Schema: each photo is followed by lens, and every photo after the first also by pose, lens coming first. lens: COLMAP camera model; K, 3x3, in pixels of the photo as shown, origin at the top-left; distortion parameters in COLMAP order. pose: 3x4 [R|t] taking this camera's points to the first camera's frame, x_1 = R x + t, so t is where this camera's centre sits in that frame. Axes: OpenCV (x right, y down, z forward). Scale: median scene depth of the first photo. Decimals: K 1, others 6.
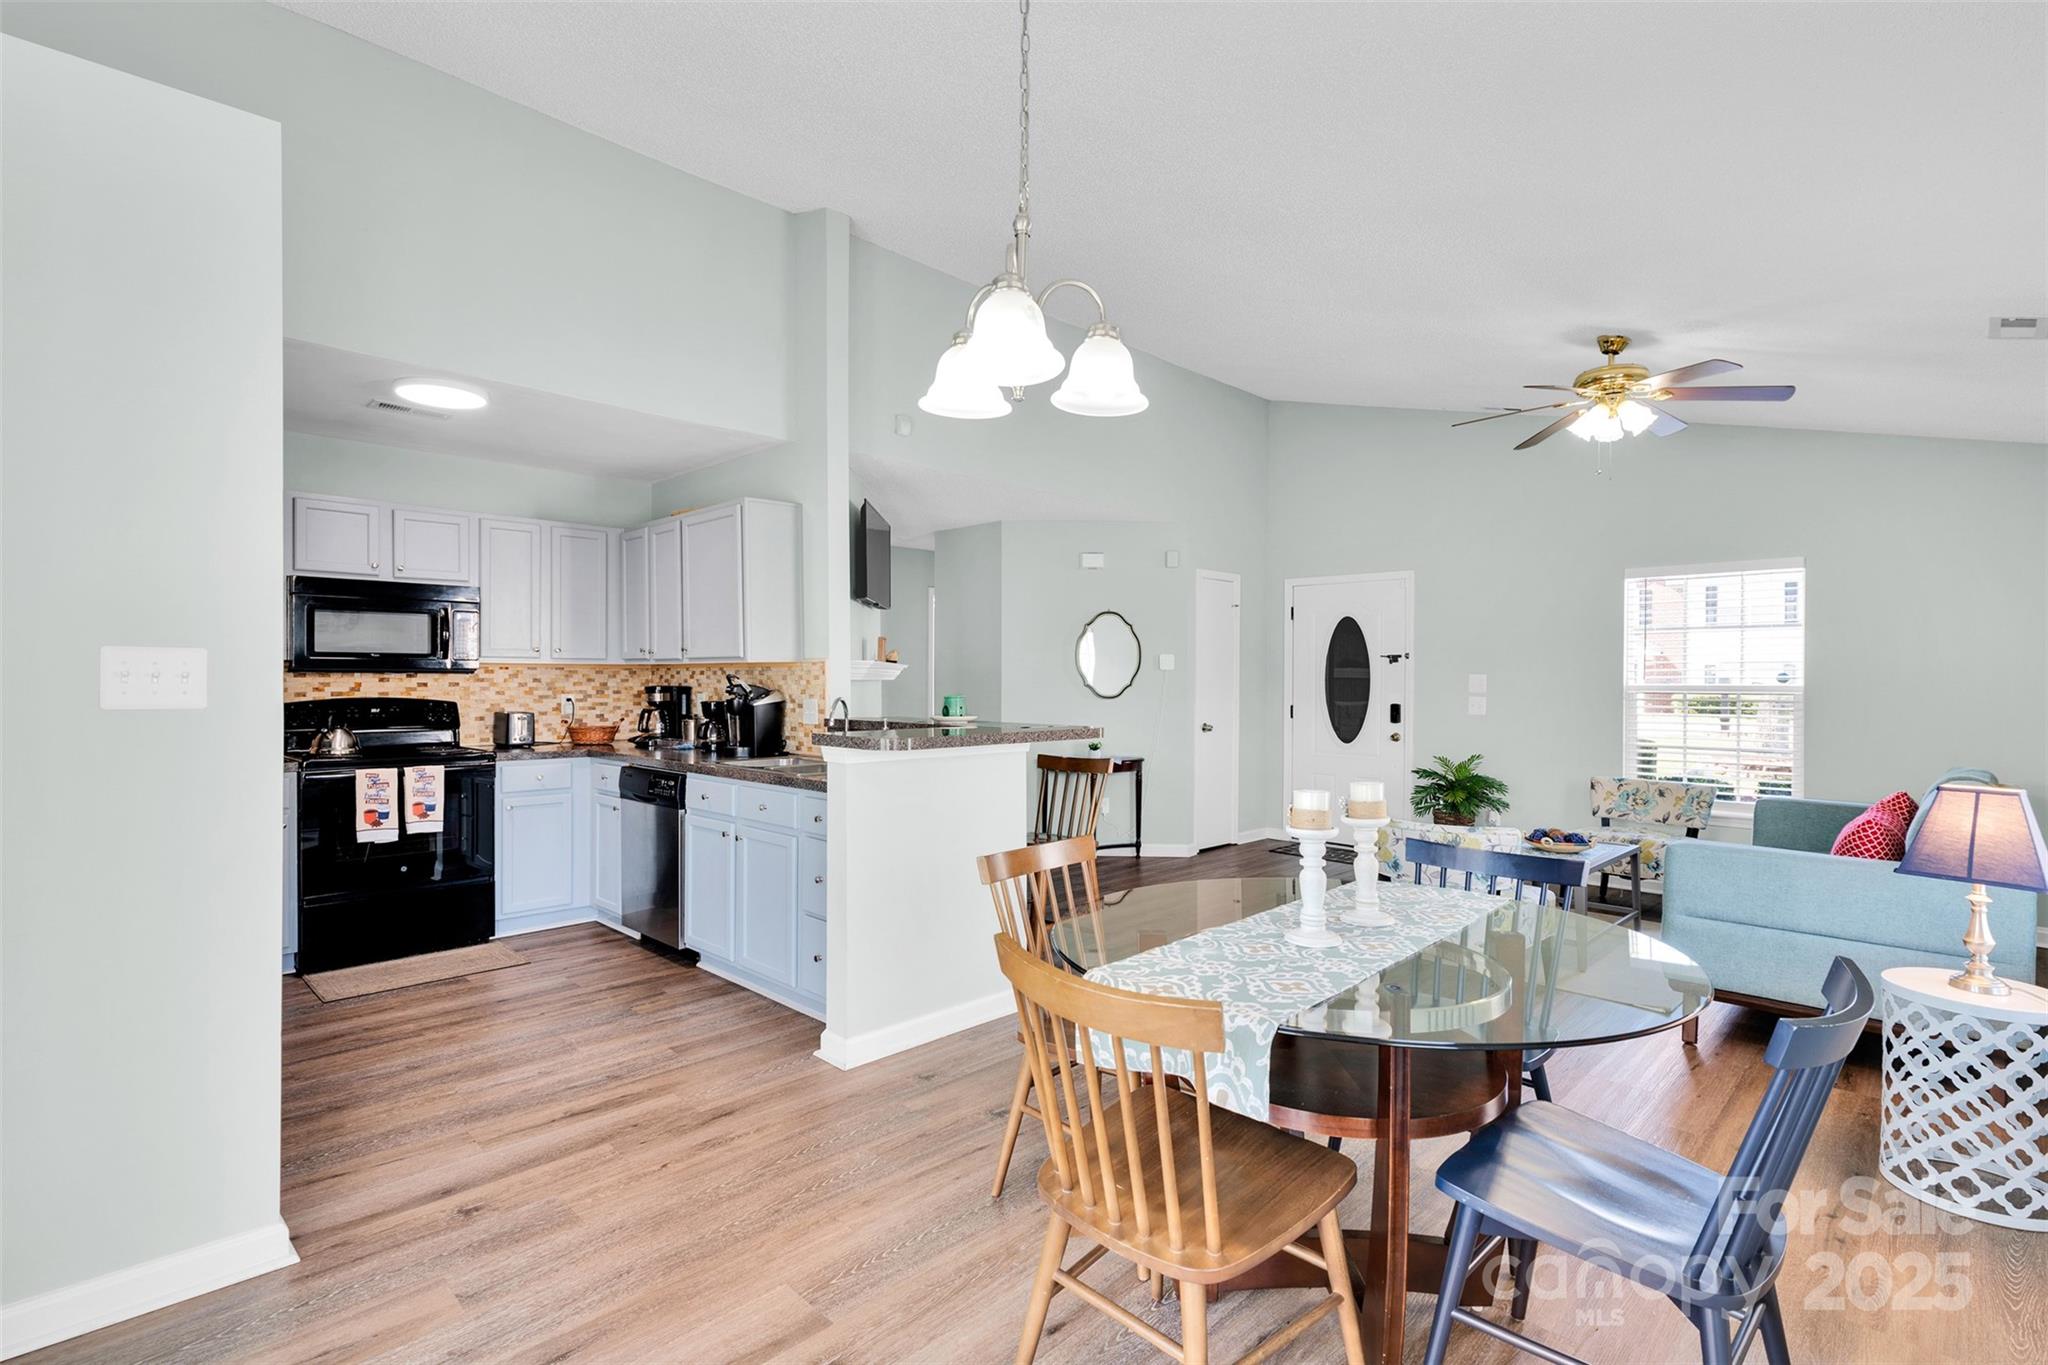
lens RADIAL K [[984.4, 0, 1018.4], [0, 984.4, 682.1], [0, 0, 1]] dist [0.001645, 0.000215]
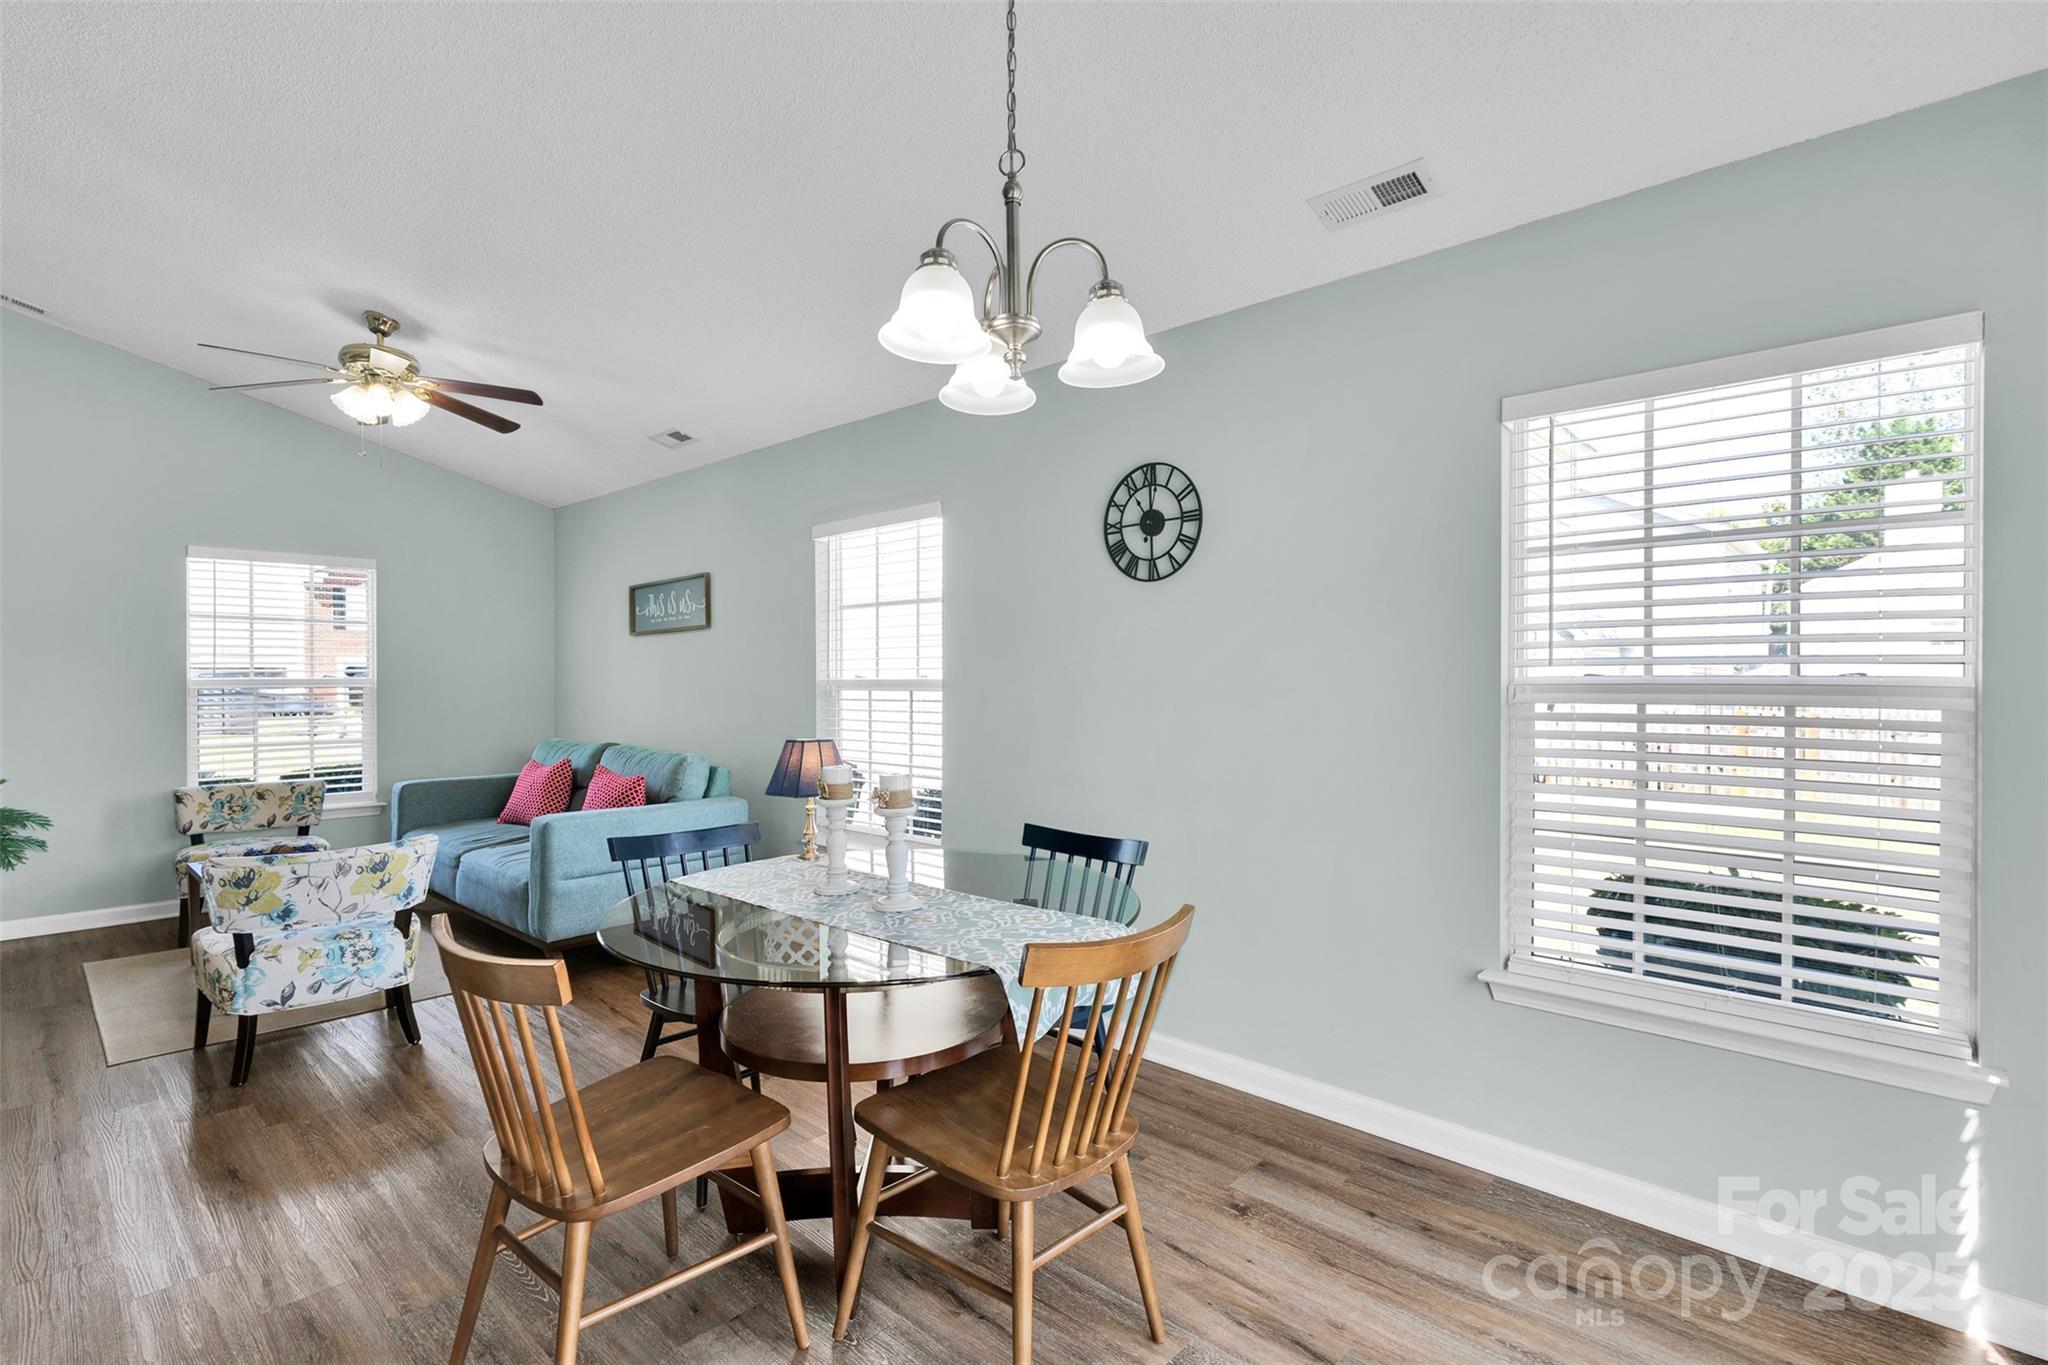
lens RADIAL K [[984.4, 0, 1018.4], [0, 984.4, 676.7], [0, 0, 1]] dist [0.001645, 0.000215]
pose [[-0.004967, -0.011621, 0.999920, -0.284549], [0.009434, 0.999887, 0.011667, -0.003464], [-0.999943, 0.009491, -0.004857, 0.300845]]
